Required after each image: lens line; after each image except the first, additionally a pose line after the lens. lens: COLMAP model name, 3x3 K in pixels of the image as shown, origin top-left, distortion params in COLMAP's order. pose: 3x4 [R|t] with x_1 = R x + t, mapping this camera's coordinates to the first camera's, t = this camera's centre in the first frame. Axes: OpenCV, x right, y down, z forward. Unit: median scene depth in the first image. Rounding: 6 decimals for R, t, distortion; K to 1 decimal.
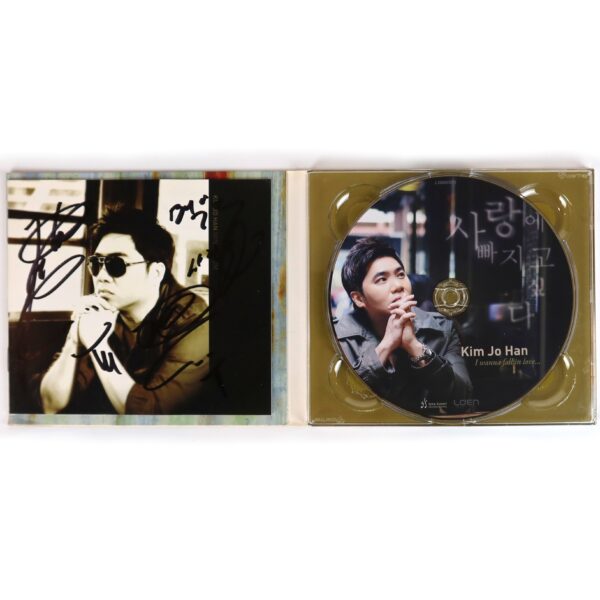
lens RADIAL K [[2364.5, 0, 301.4], [0, 2364.5, 298.2], [0, 0, 1]] dist [0.044792, 0.000000]
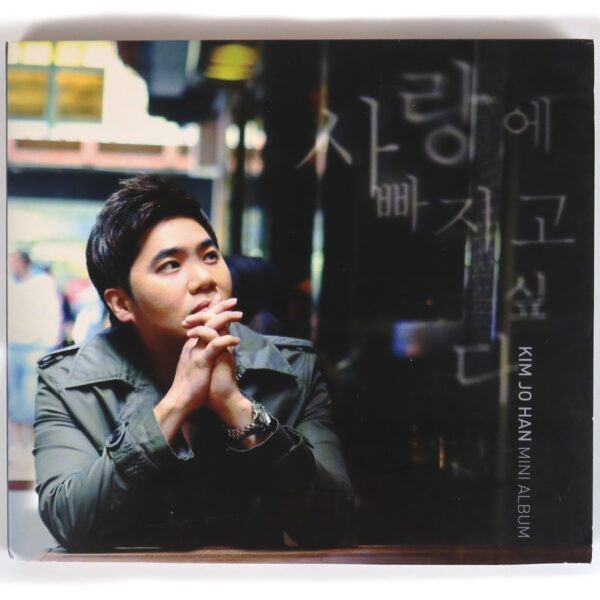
lens RADIAL K [[2364.5, 0, 299.5], [0, 2364.5, 300.1], [0, 0, 1]] dist [0.044792, 0.000000]
pose [[0.998518, 0.023769, 0.048960, 0.166572], [-0.024204, 0.999672, 0.008326, -0.024291], [-0.048746, -0.009499, 0.998766, 2.357611]]
